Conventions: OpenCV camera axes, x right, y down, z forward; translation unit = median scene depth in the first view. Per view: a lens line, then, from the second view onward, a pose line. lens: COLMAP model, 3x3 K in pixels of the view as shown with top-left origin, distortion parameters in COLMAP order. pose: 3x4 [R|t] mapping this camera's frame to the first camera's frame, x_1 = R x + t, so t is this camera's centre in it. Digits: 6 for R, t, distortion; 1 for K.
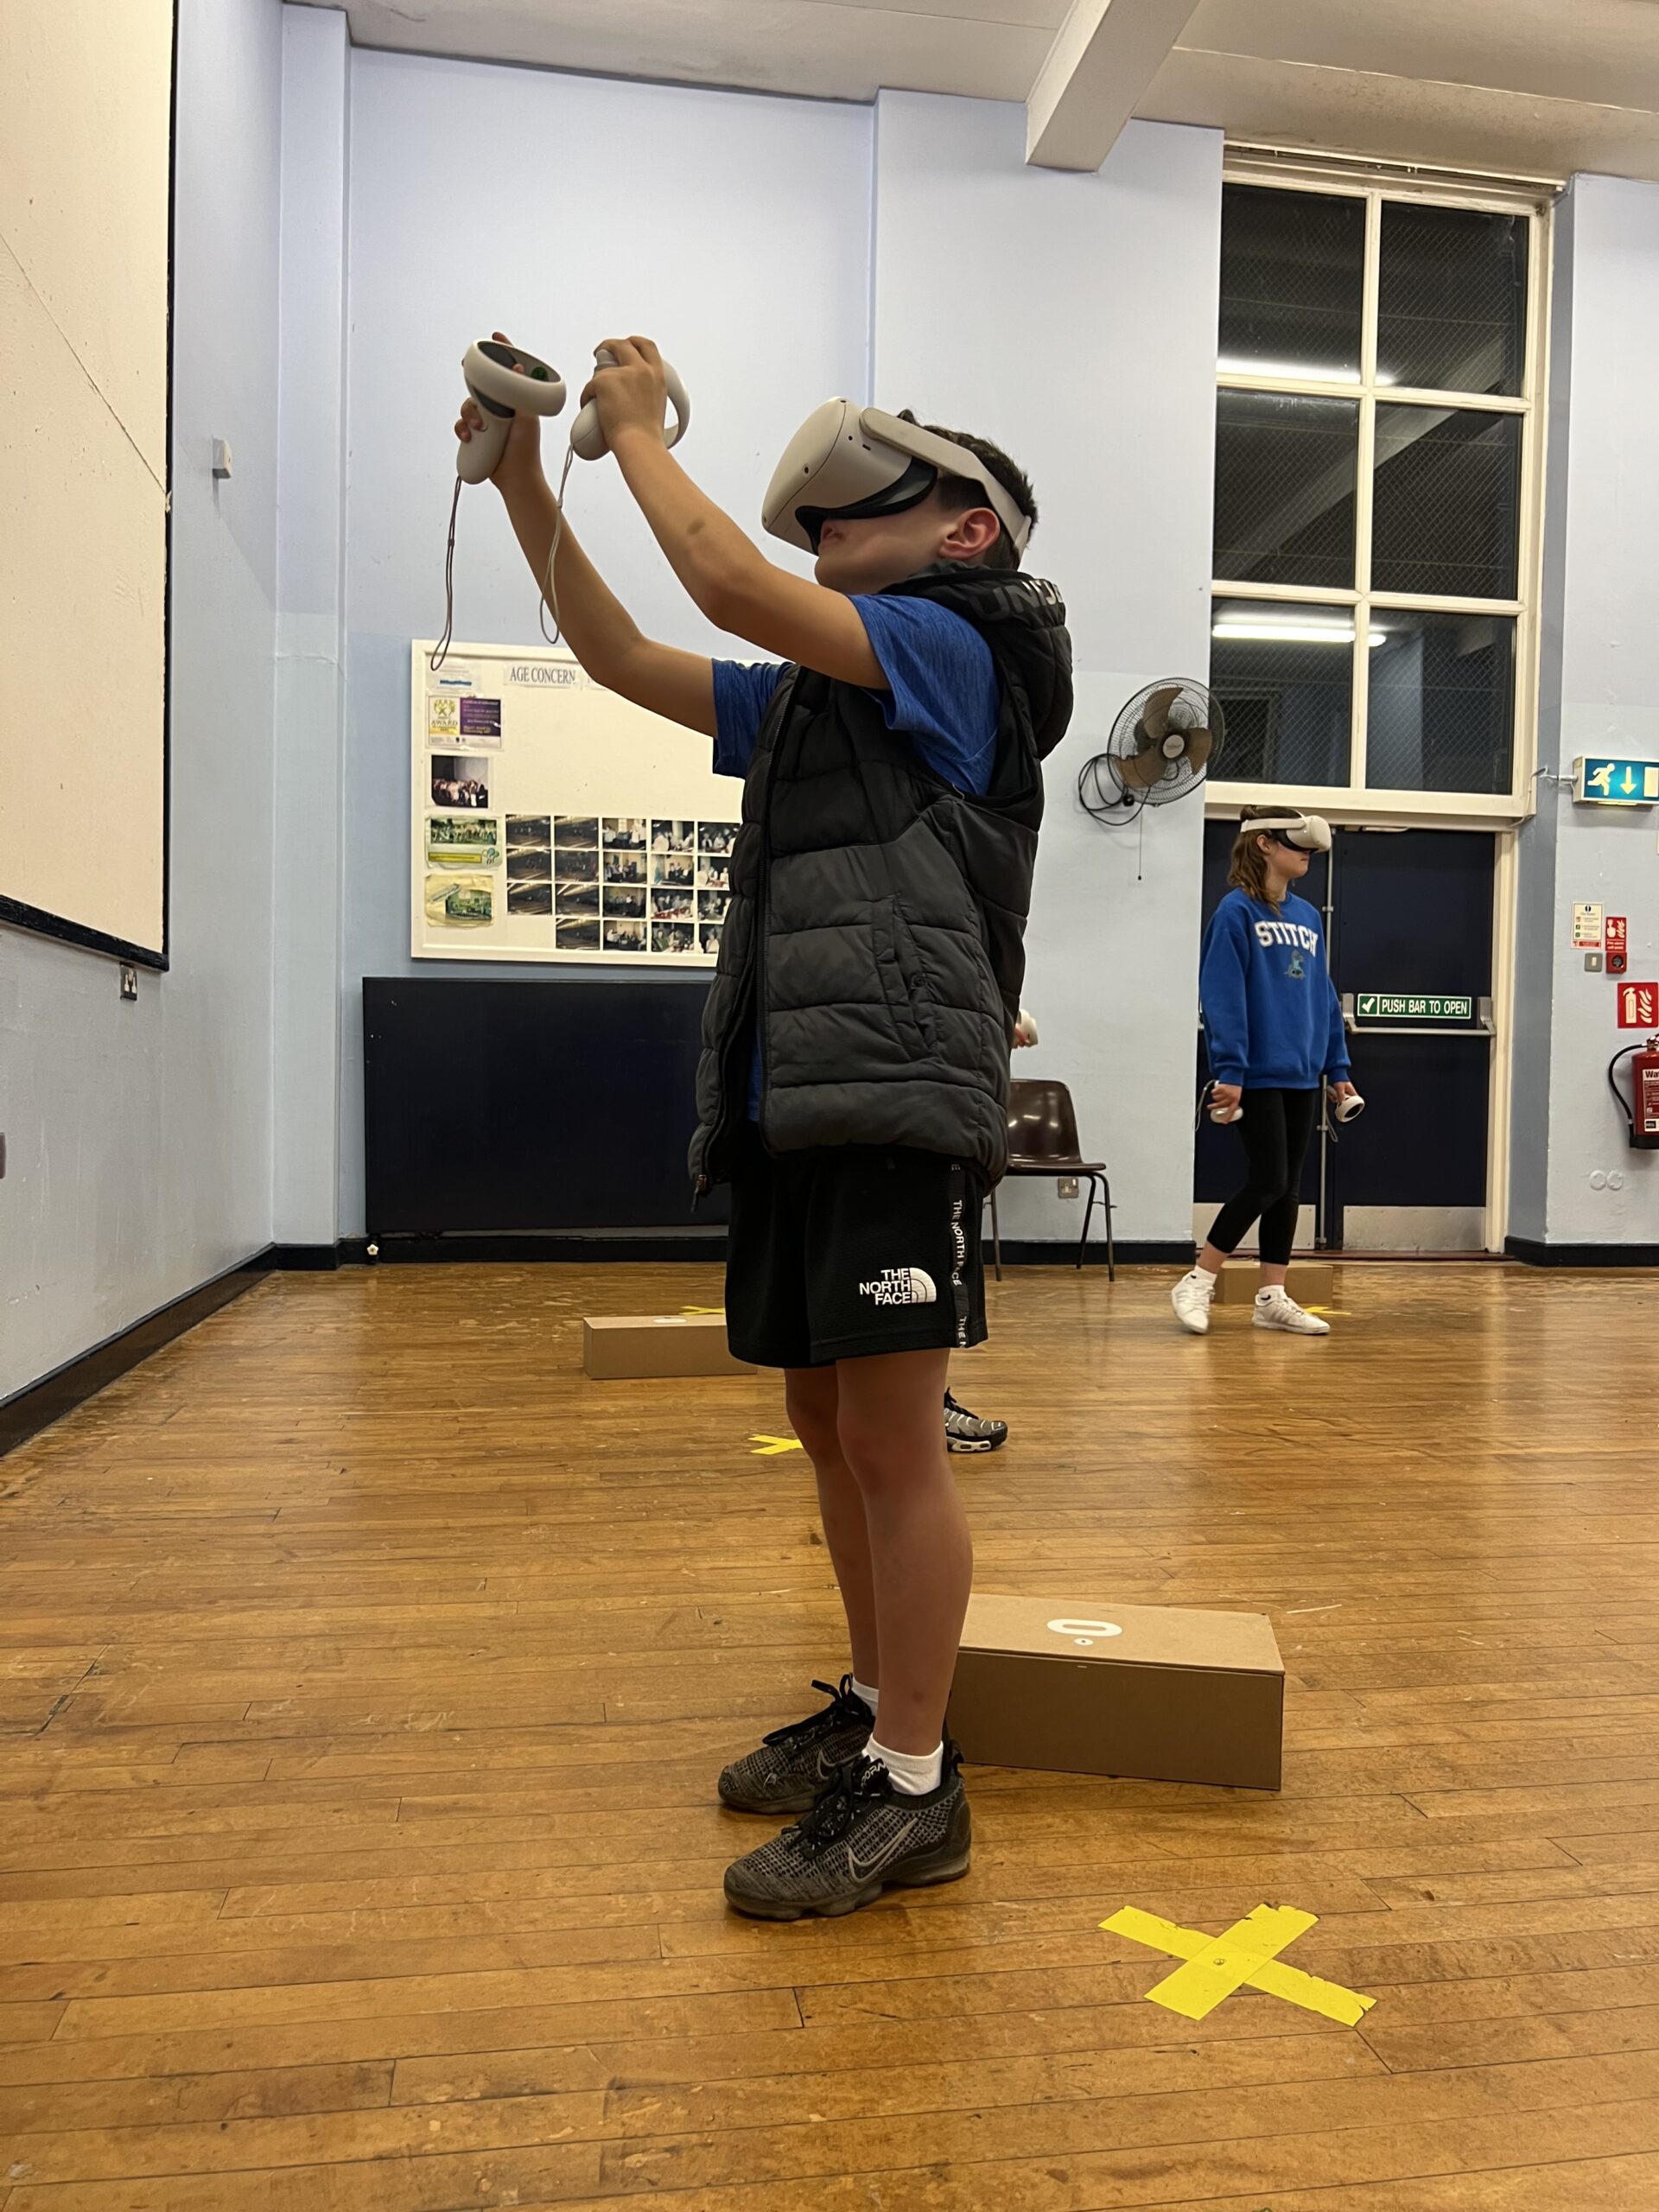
lens RADIAL K [[1665.2, 0, 820.7], [0, 1665.2, 1125.5], [0, 0, 1]] dist [0.057986, -0.061651]
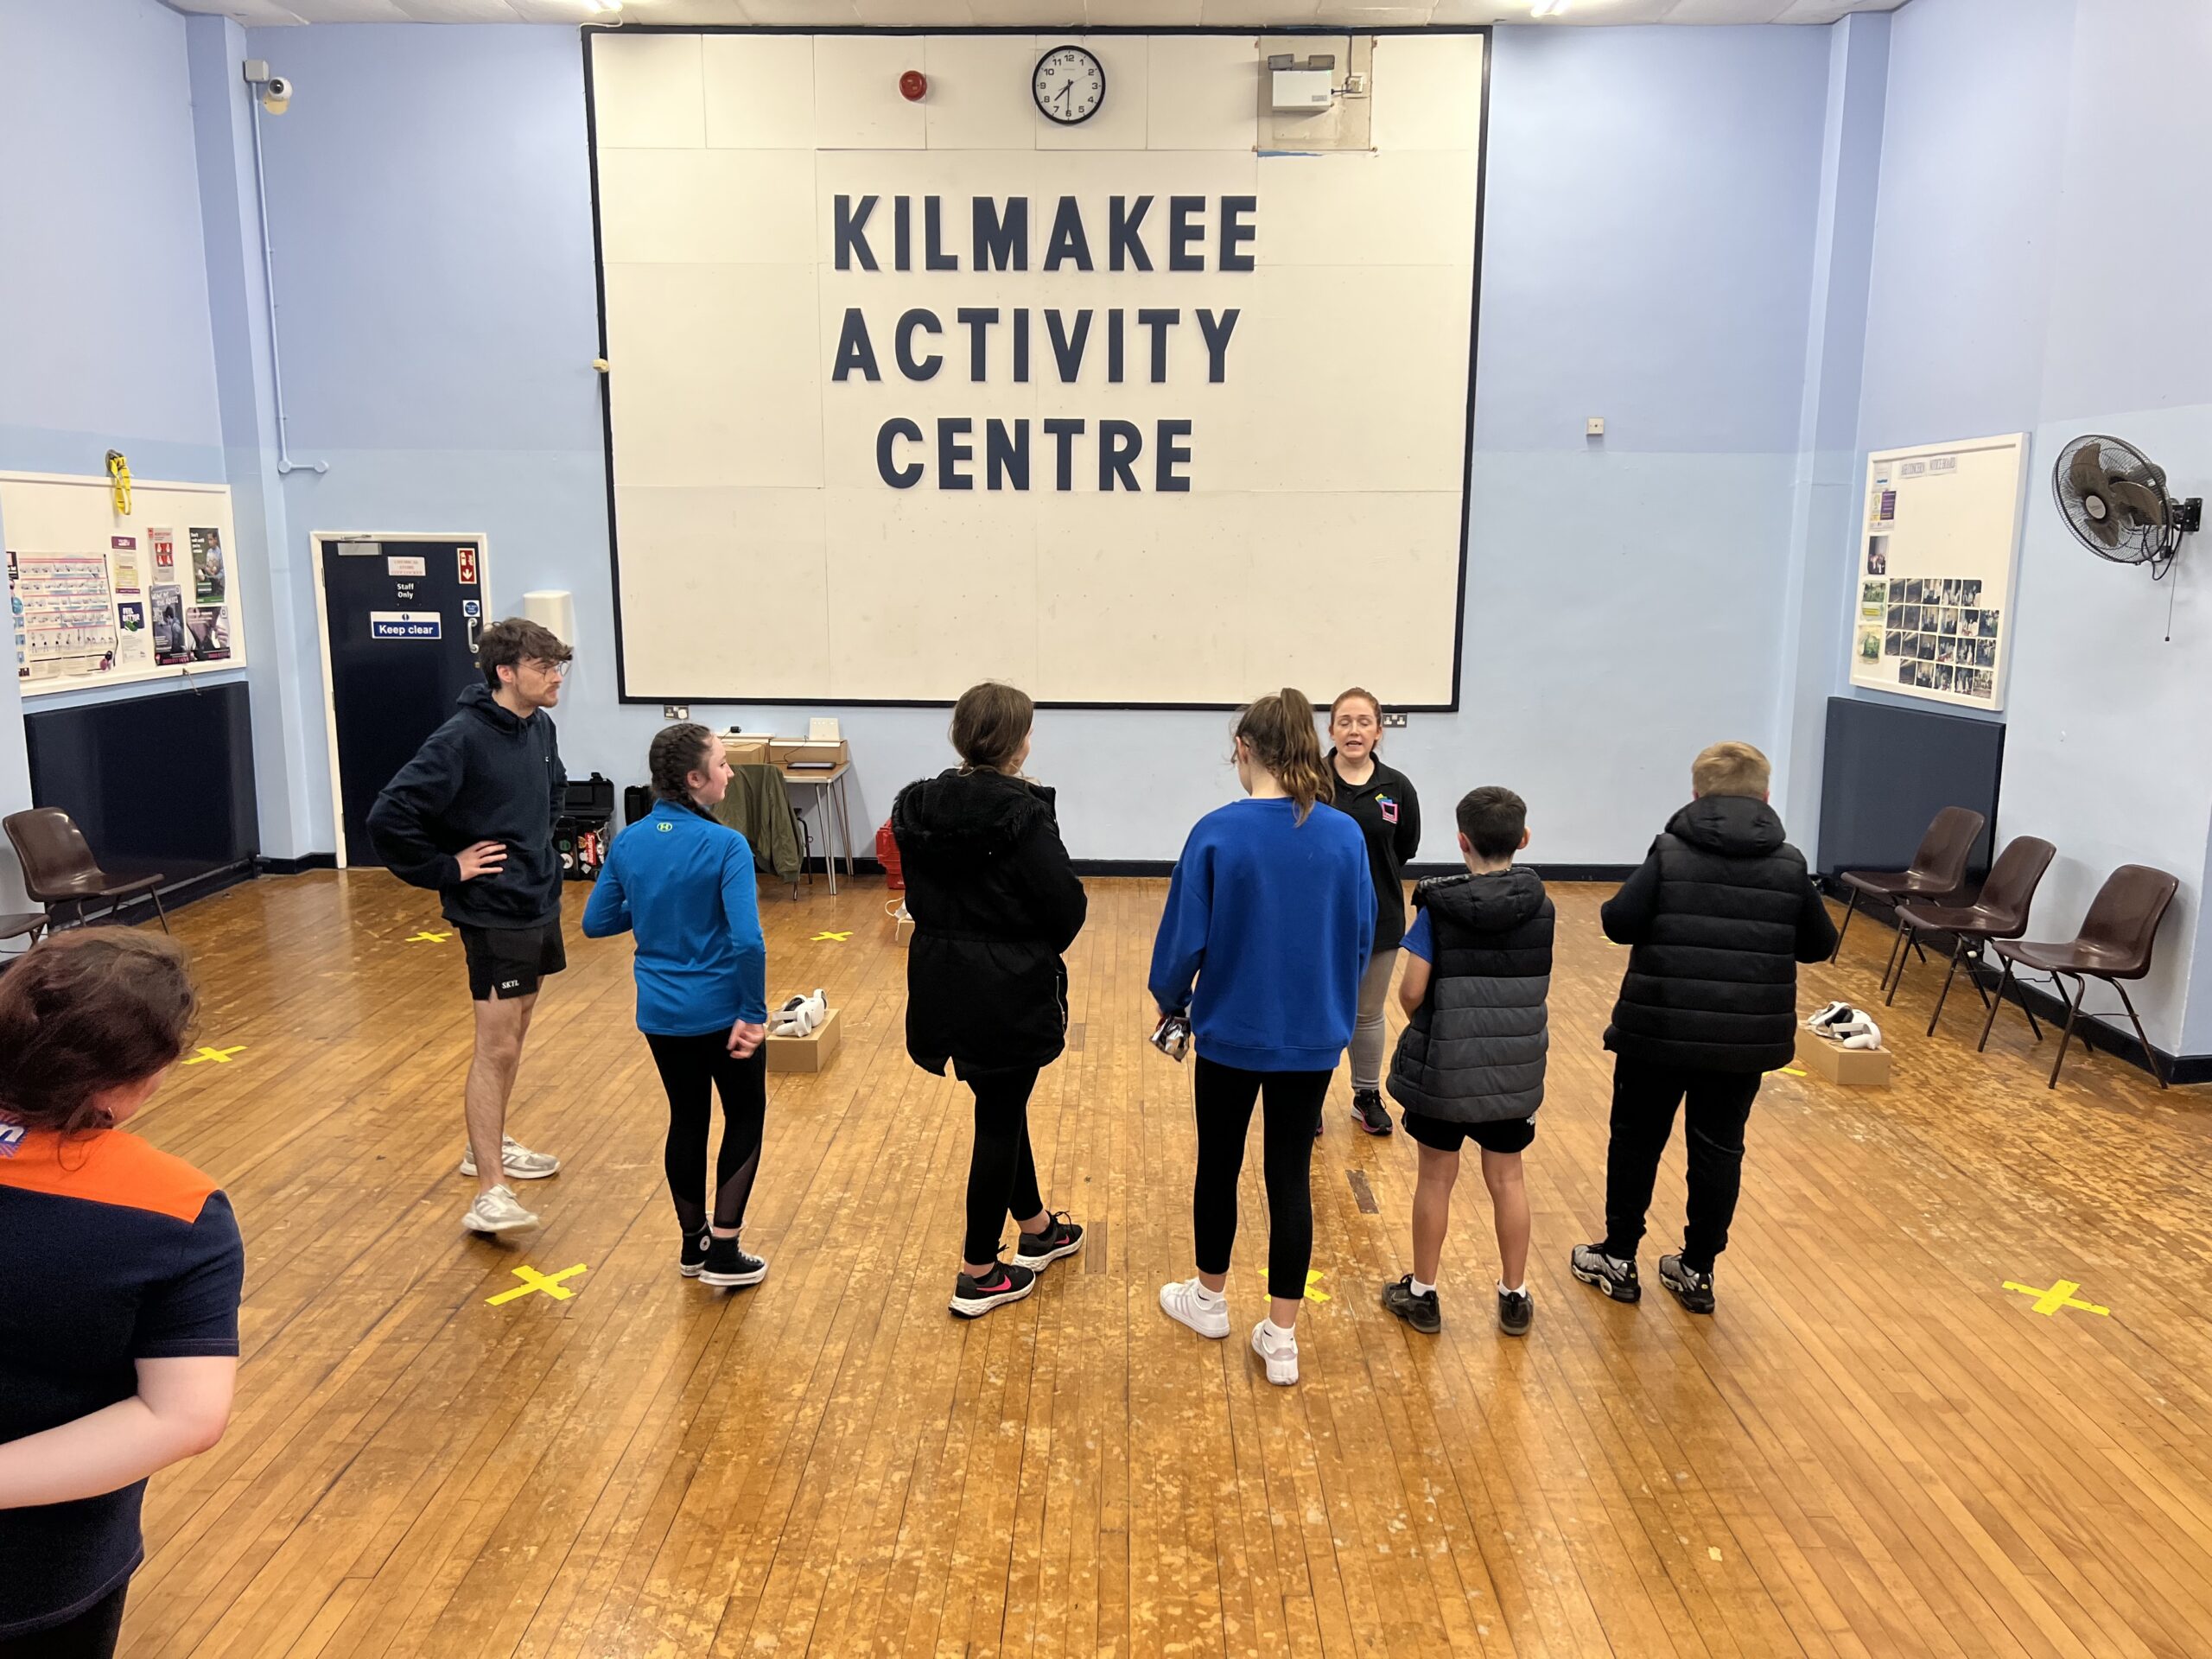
lens RADIAL K [[1665.2, 0, 1101.2], [0, 1665.2, 847.7], [0, 0, 1]] dist [0.057986, -0.061651]
pose [[-0.193746, 0.159028, -0.968077, 1.222299], [-0.023709, 0.985727, 0.166672, -0.179916], [0.980765, 0.055244, -0.187210, 0.638497]]
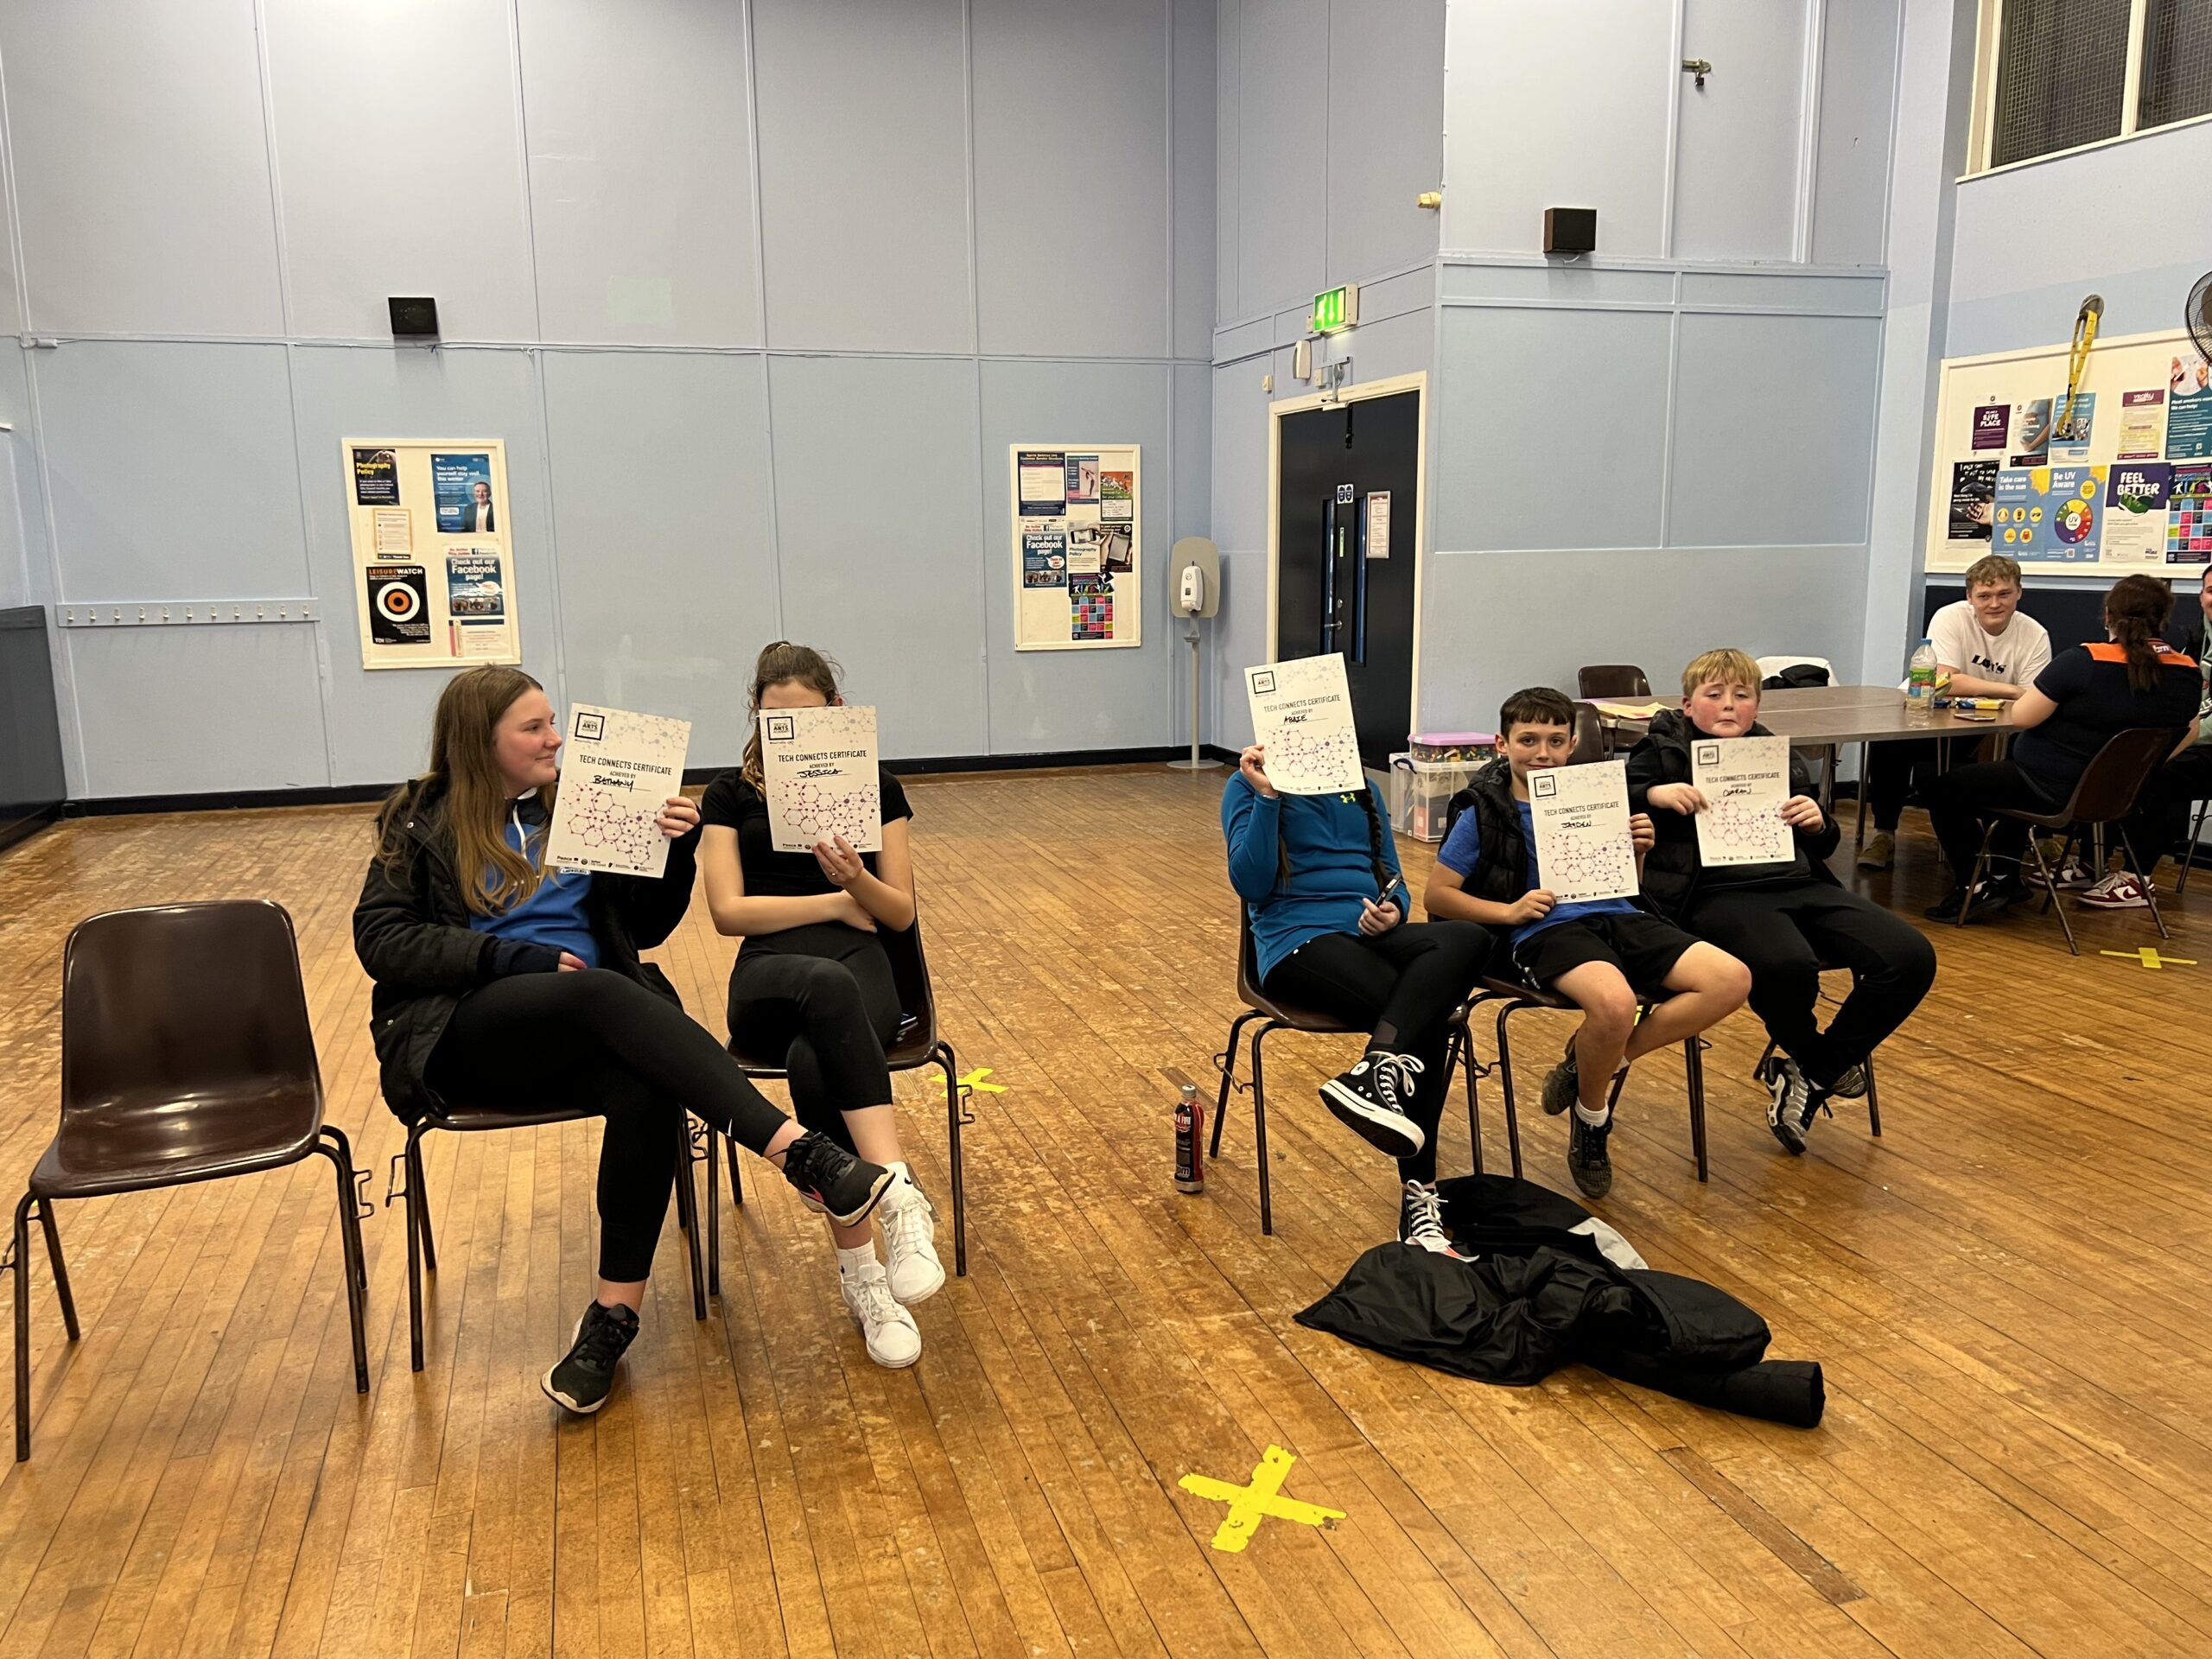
lens RADIAL K [[1665.2, 0, 1100.6], [0, 1665.2, 821.7], [0, 0, 1]] dist [0.057986, -0.061651]
pose [[-0.119969, -0.182147, 0.975925, -0.026375], [0.025566, 0.982132, 0.186448, -0.117459], [-0.992448, 0.047318, -0.113168, 0.615686]]
